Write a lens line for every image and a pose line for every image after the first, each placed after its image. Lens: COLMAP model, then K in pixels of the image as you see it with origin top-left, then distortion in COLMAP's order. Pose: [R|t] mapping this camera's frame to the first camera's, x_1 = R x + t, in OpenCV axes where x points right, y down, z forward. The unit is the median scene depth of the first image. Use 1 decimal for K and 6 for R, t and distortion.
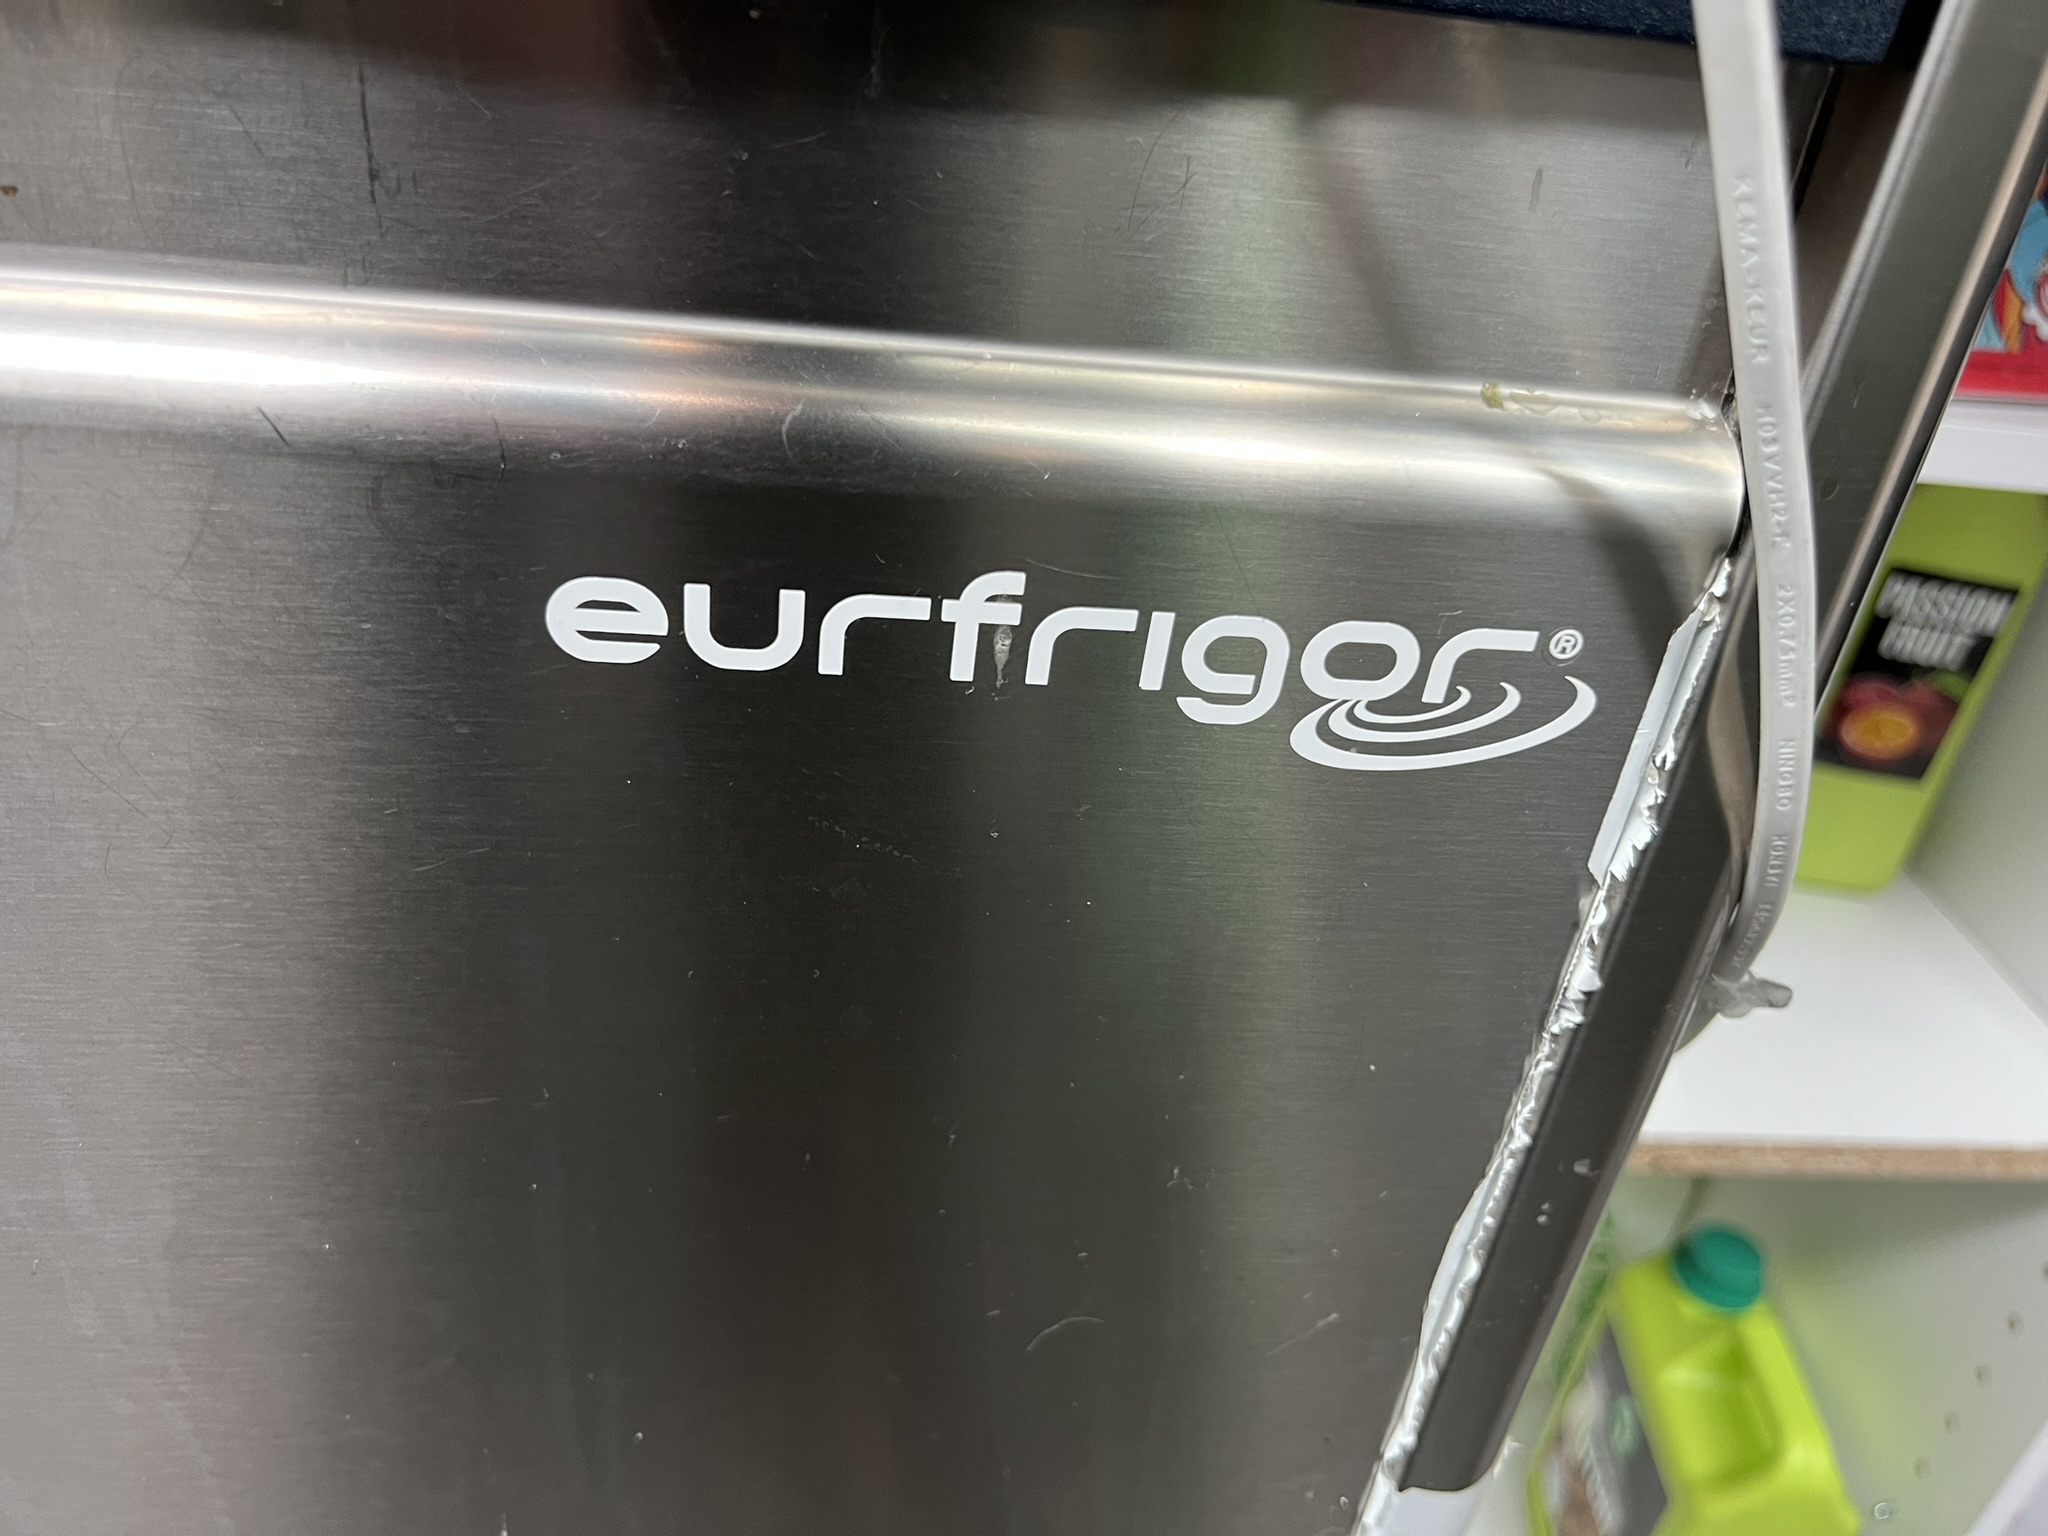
lens RADIAL K [[1529.7, 0, 1030.9], [0, 1529.7, 776.6], [0, 0, 1]] dist [0.026889, -0.042458]
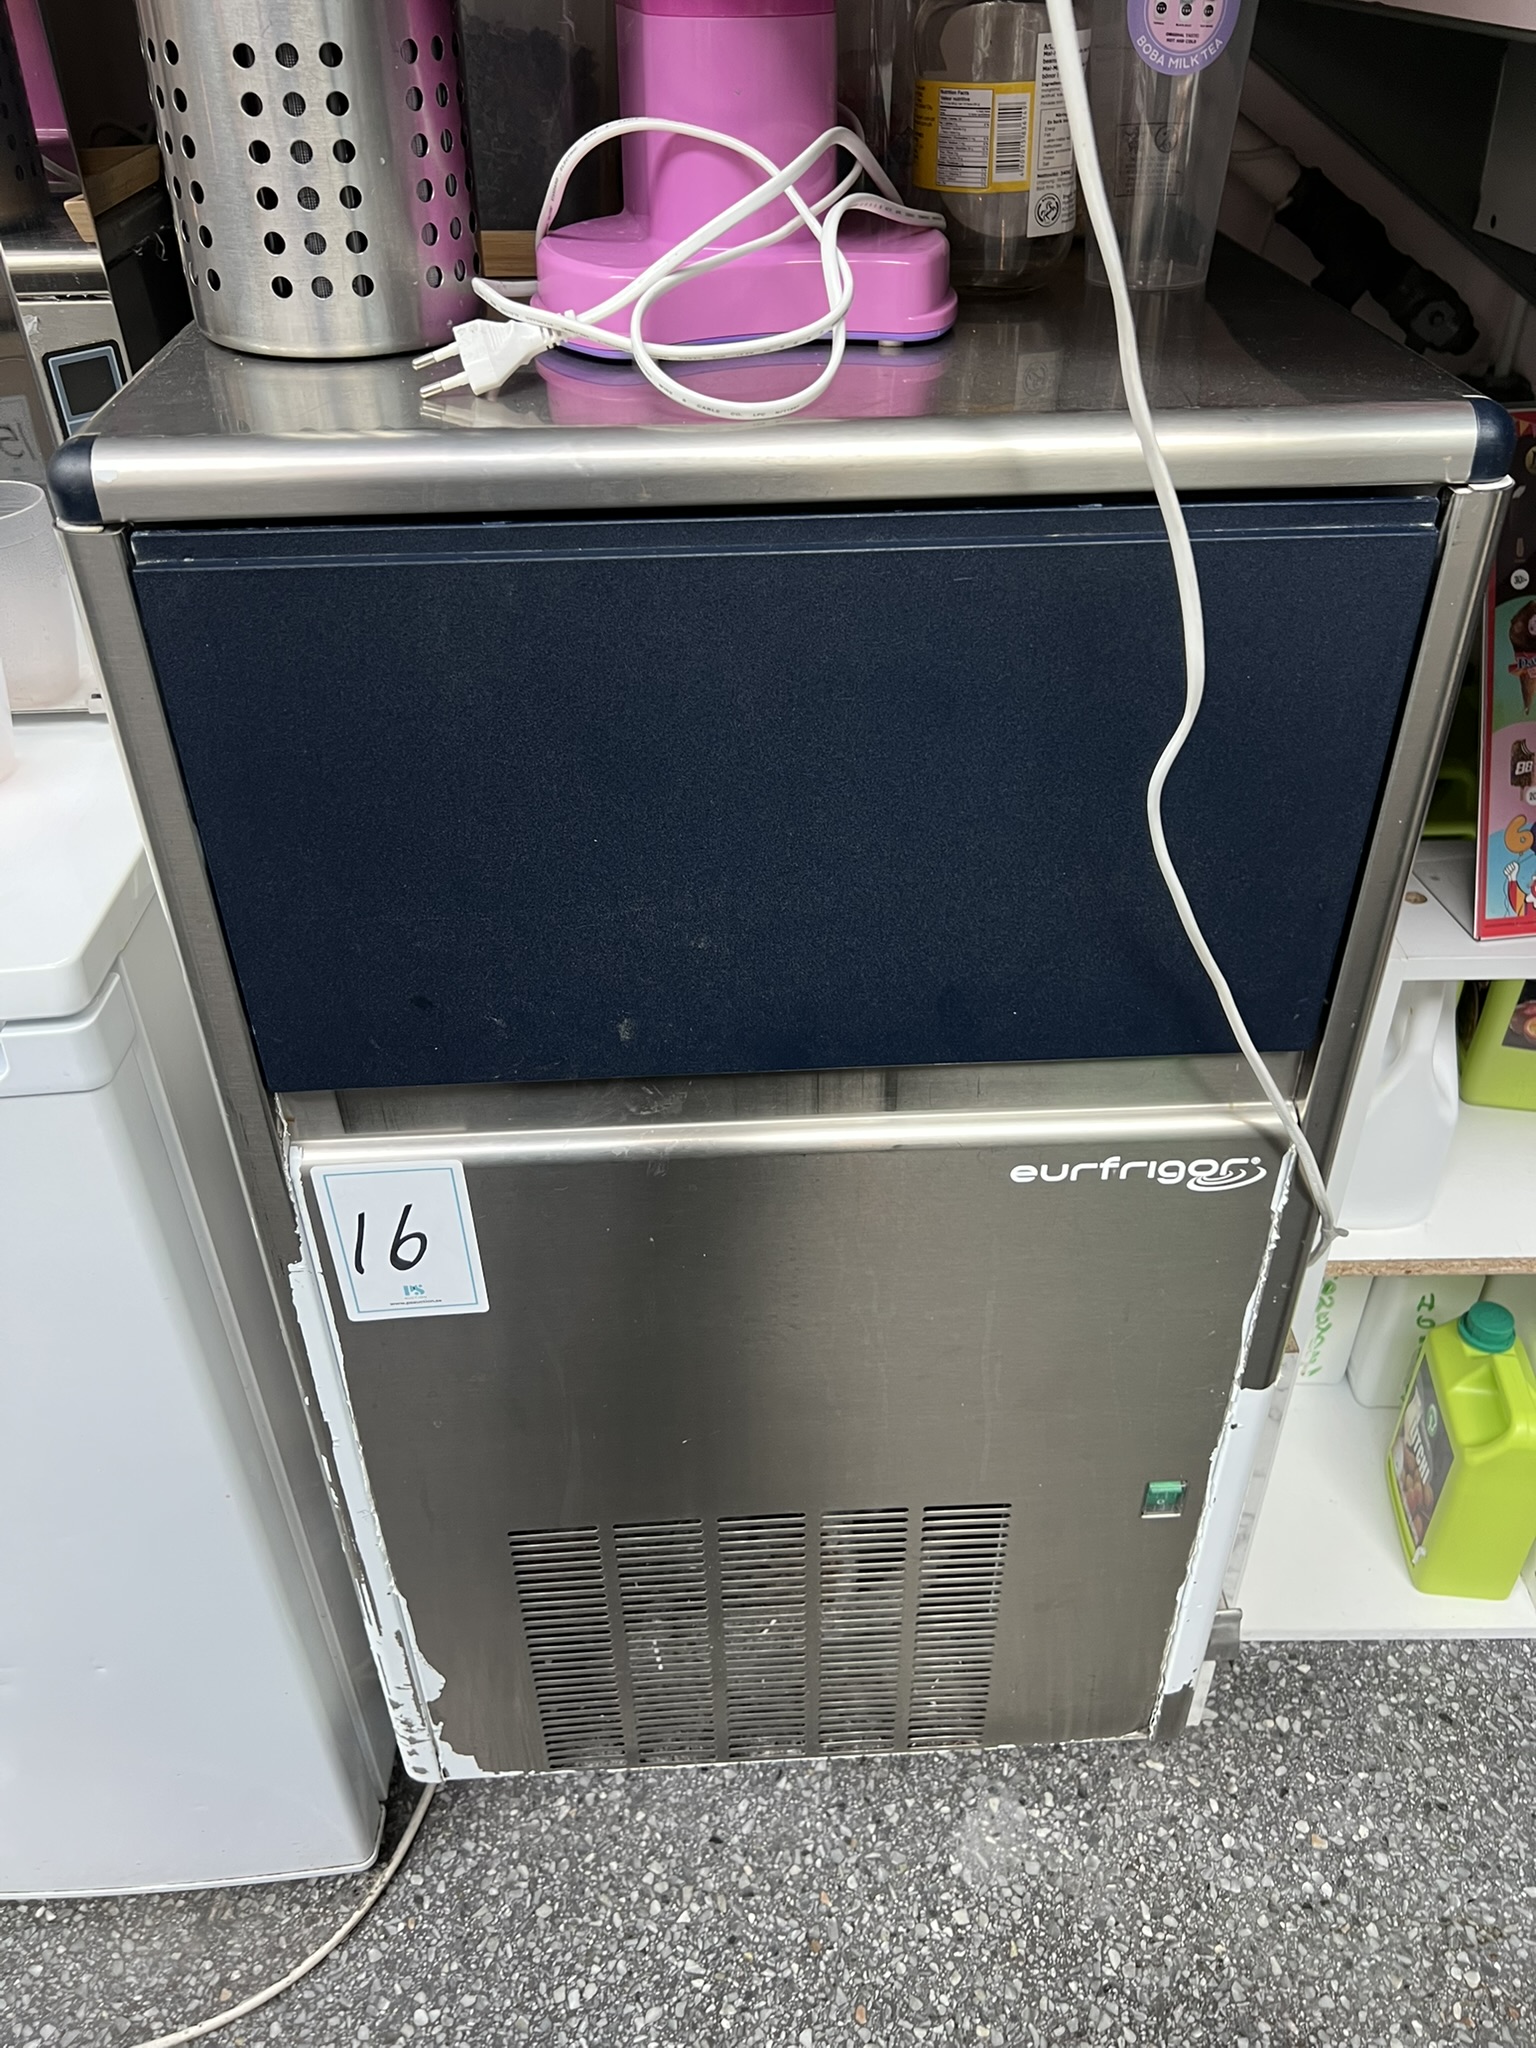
lens RADIAL K [[1529.7, 0, 769.2], [0, 1529.7, 1011.1], [0, 0, 1]] dist [0.026889, -0.042458]
pose [[0.988540, -0.062422, -0.137450, -0.333043], [0.072788, 0.994765, 0.071725, -0.850013], [0.132254, -0.080907, 0.987908, -3.084537]]
